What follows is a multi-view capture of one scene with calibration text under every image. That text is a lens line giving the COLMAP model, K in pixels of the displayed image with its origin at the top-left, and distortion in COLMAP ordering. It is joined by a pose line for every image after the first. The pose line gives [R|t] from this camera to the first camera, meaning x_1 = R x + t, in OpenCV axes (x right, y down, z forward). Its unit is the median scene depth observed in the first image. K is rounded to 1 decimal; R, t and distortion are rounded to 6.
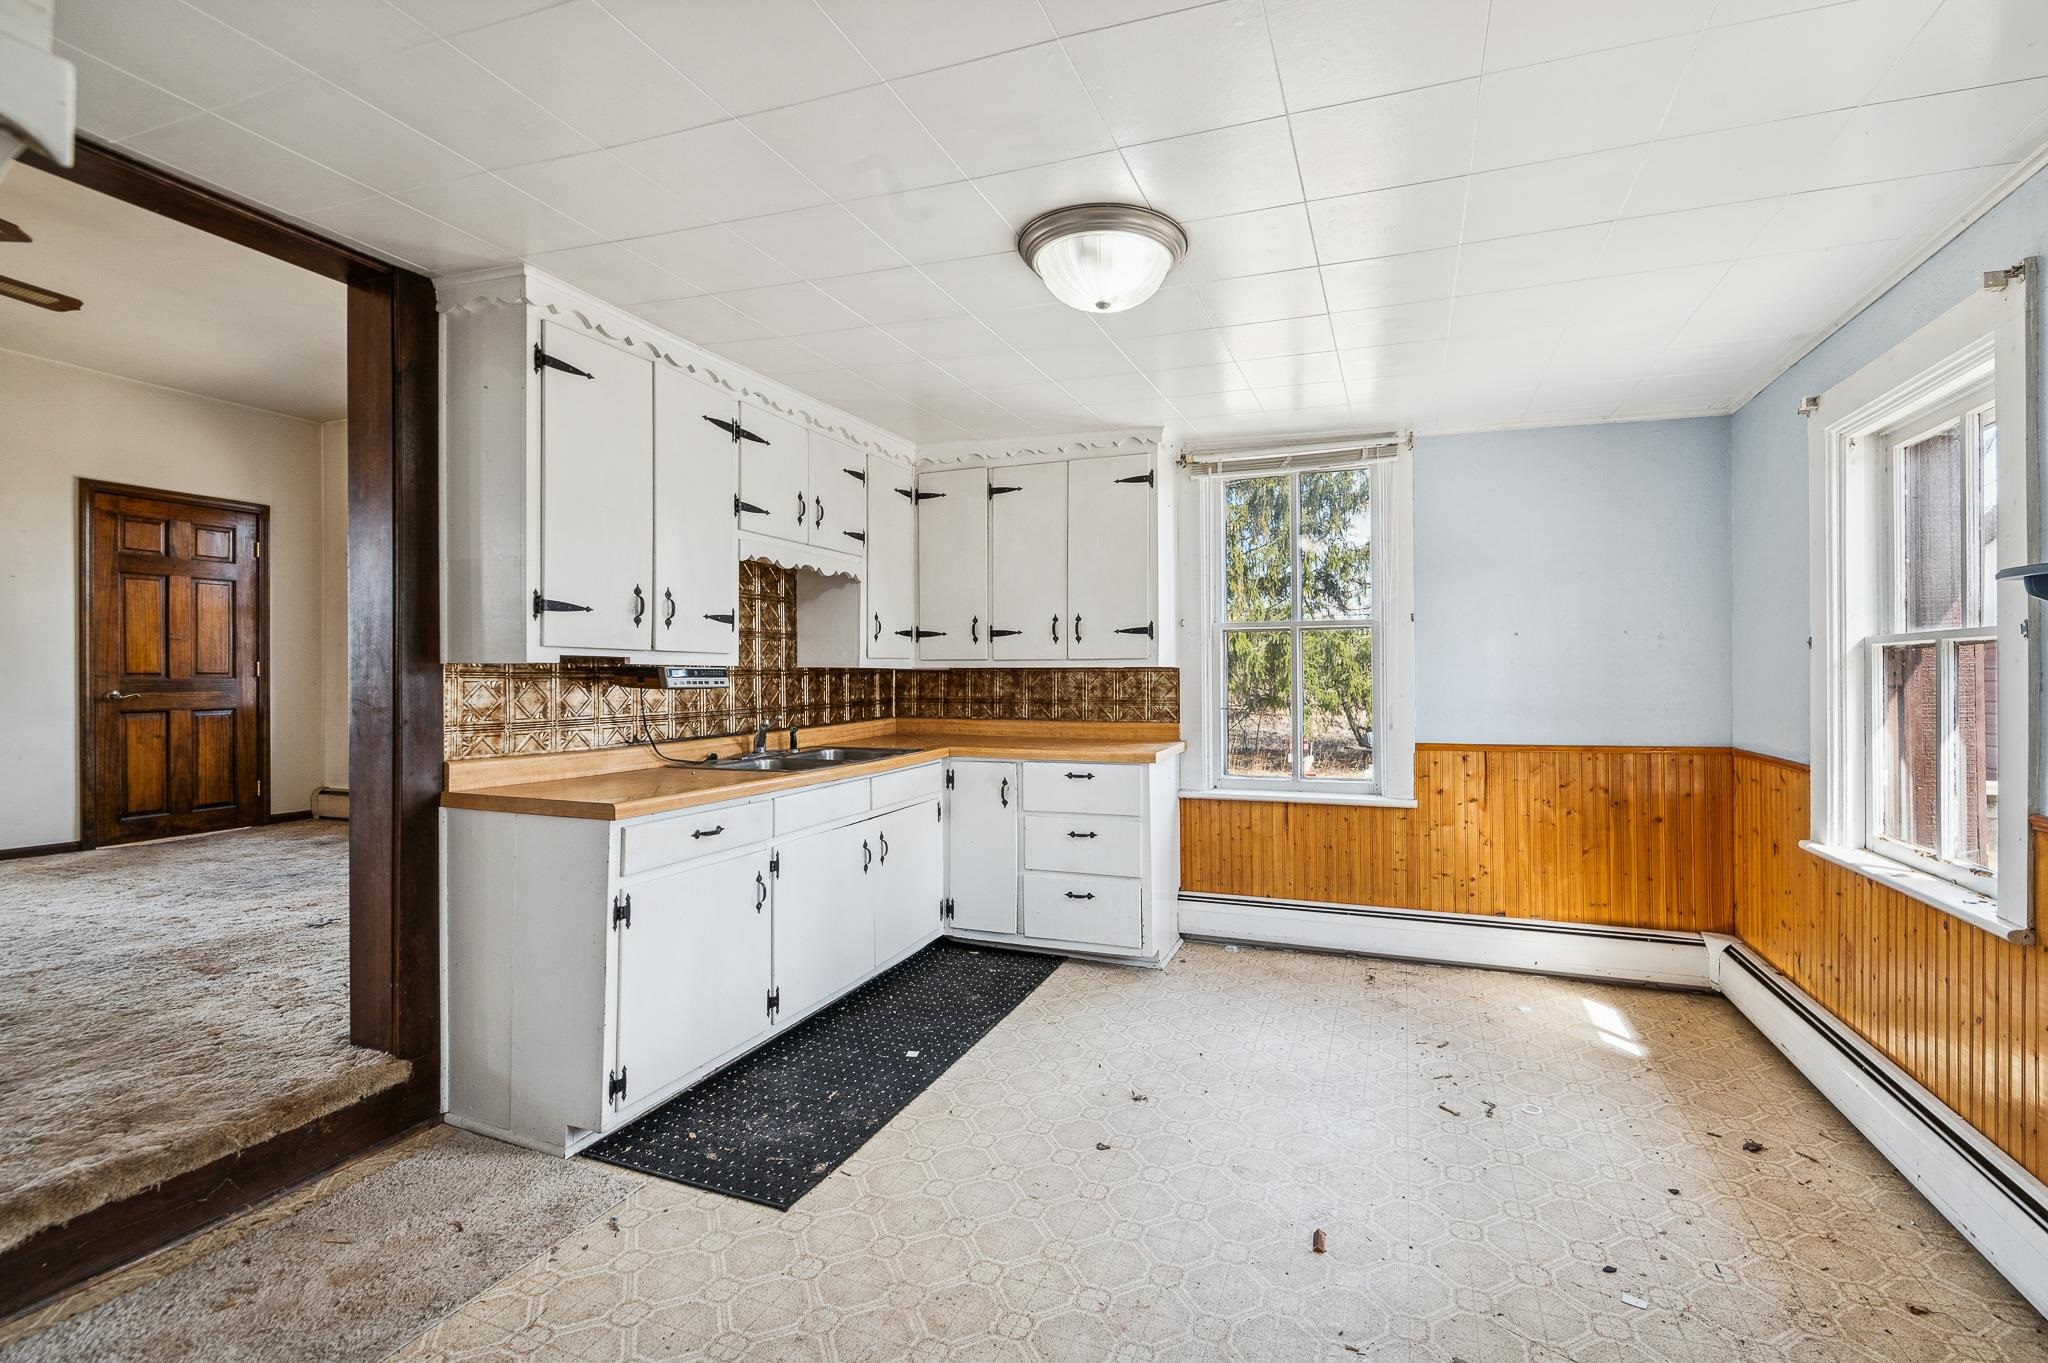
lens RADIAL K [[901.4, 0, 1058.2], [0, 901.4, 676.1], [0, 0, 1]] dist [0.016613, -0.007506]
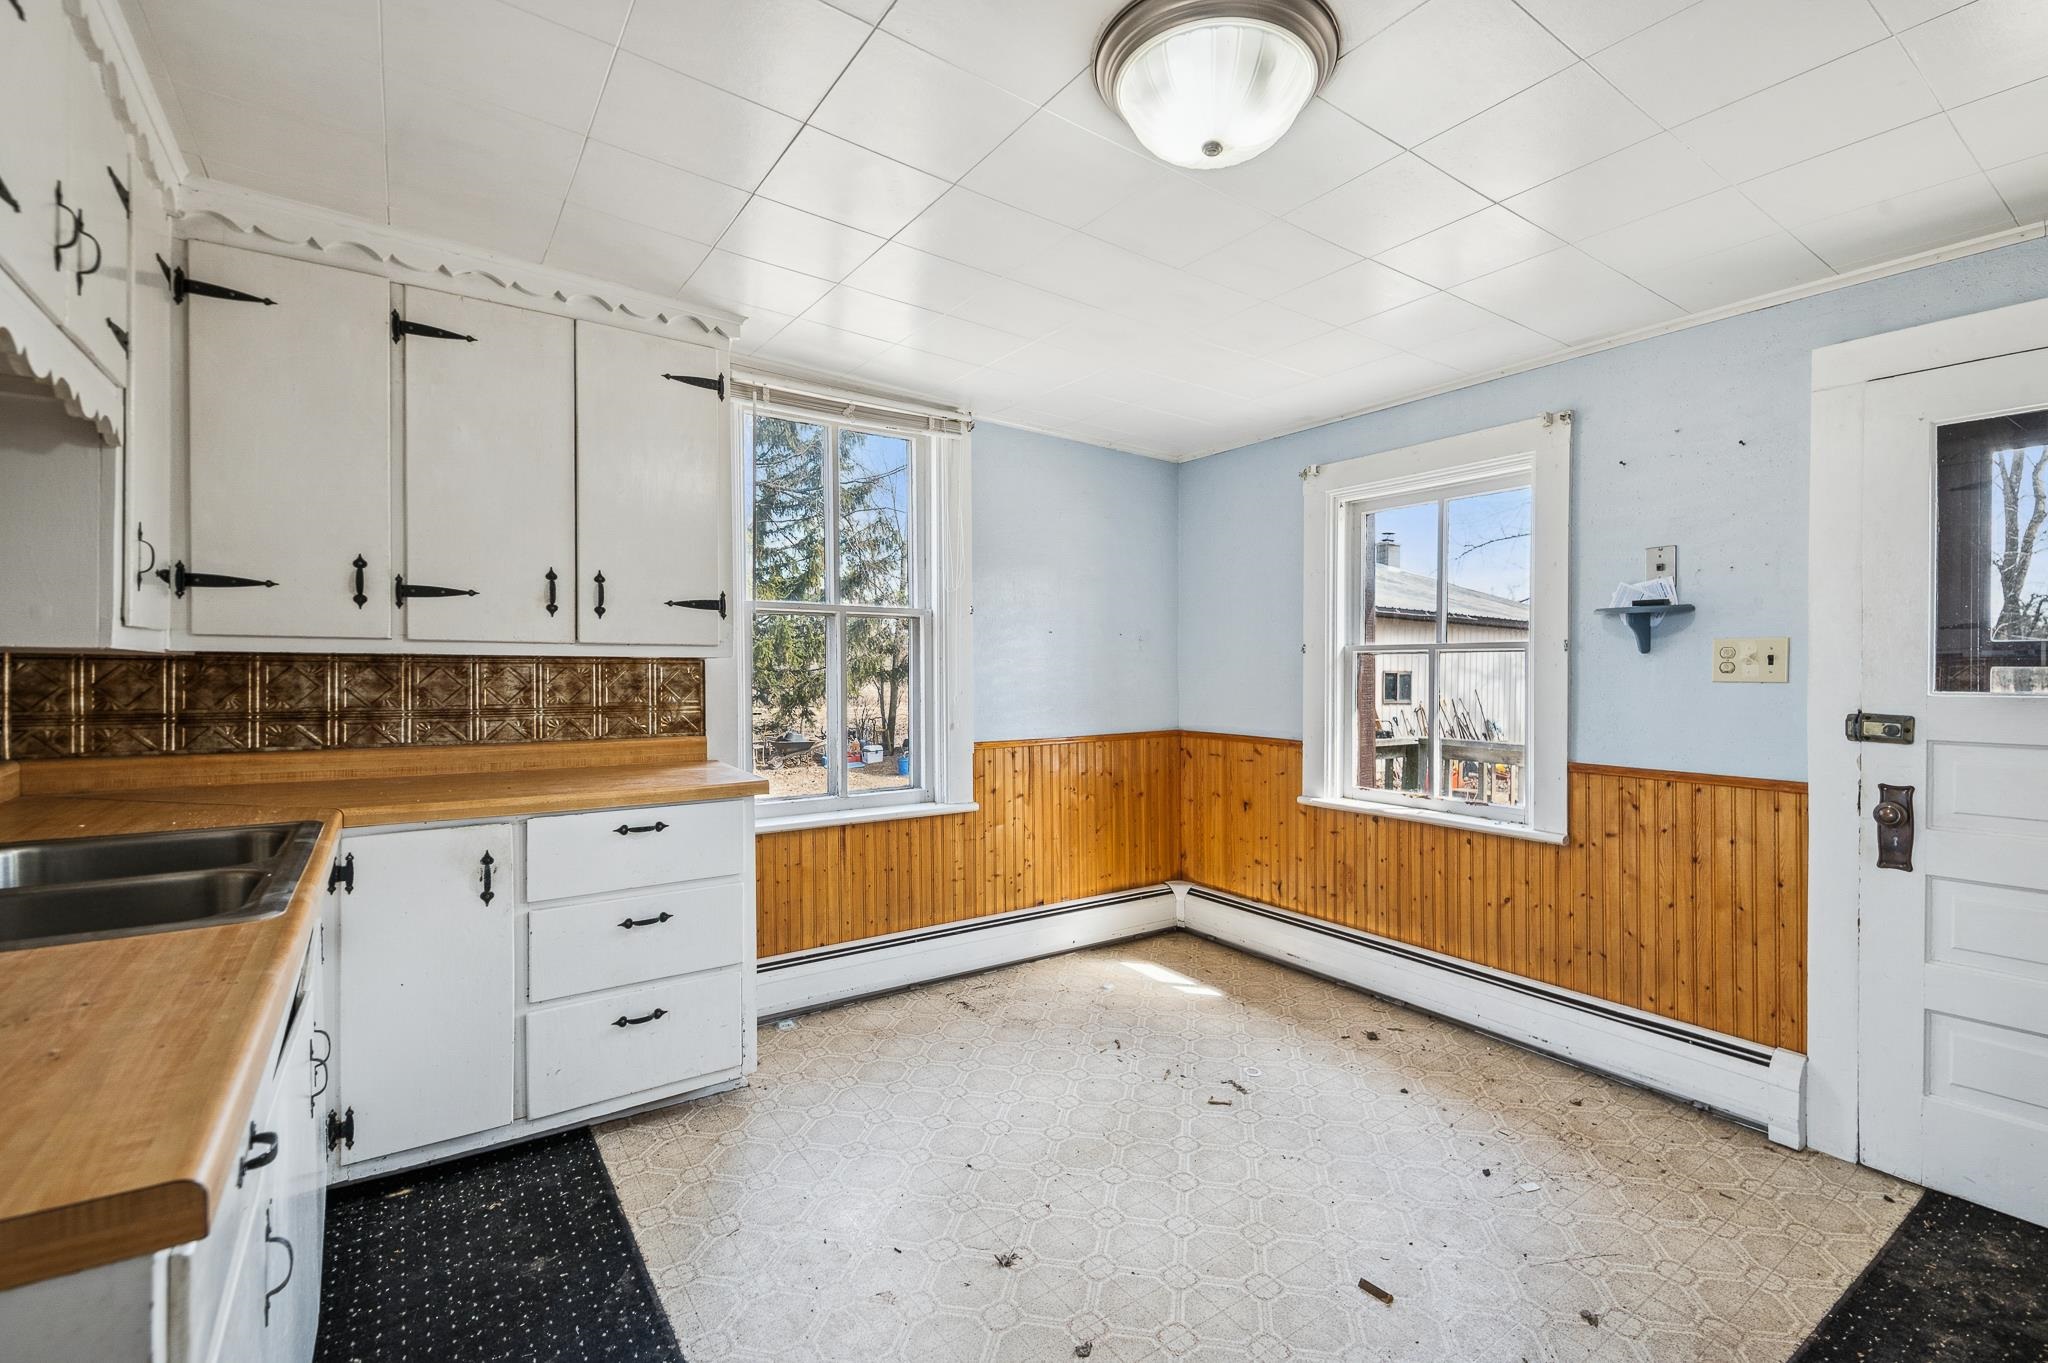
lens RADIAL K [[901.4, 0, 1032.6], [0, 901.4, 678.6], [0, 0, 1]] dist [0.016613, -0.007506]
pose [[0.549337, -0.003673, 0.835593, -0.349661], [-0.004715, 0.999961, 0.007496, -0.000438], [-0.835588, -0.008058, 0.549298, 0.418282]]
